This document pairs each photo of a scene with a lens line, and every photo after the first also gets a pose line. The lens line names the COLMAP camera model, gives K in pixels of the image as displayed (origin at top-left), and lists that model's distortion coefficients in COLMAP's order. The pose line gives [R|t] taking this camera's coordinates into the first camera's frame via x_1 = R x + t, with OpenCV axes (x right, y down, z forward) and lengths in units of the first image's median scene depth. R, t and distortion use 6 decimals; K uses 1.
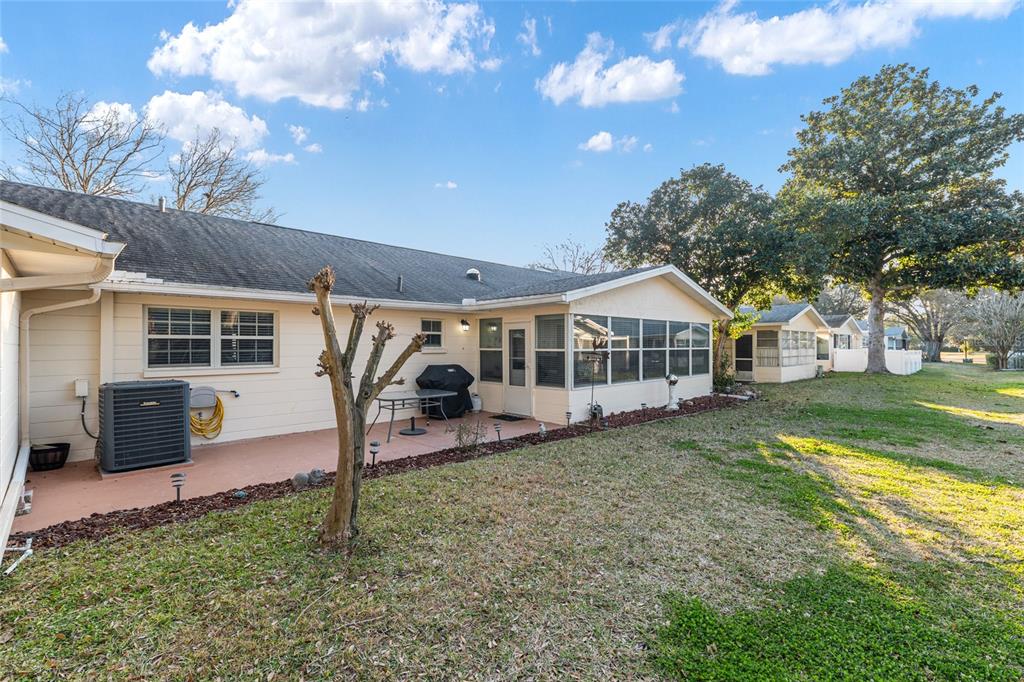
lens RADIAL K [[465.5, 0, 509.6], [0, 465.5, 345.0], [0, 0, 1]] dist [0.002658, -0.001414]
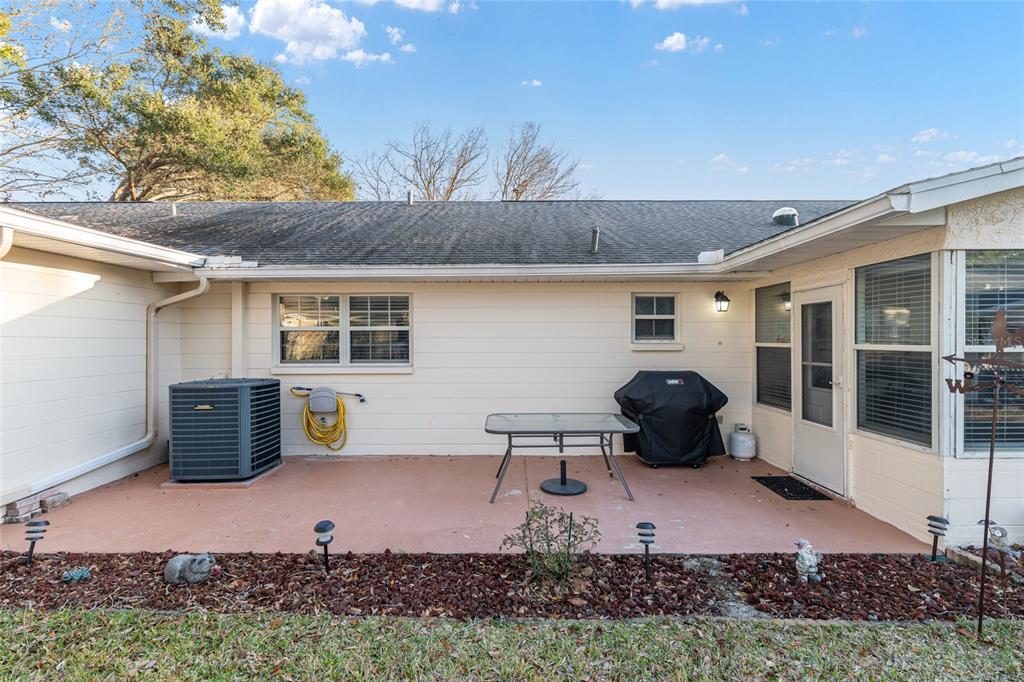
lens RADIAL K [[465.5, 0, 531.9], [0, 465.5, 341.0], [0, 0, 1]] dist [0.002658, -0.001414]
pose [[0.712435, 0.000739, -0.701738, 0.148820], [0.003487, 0.999983, 0.004593, 0.002201], [0.701730, -0.005719, 0.712420, 0.488515]]
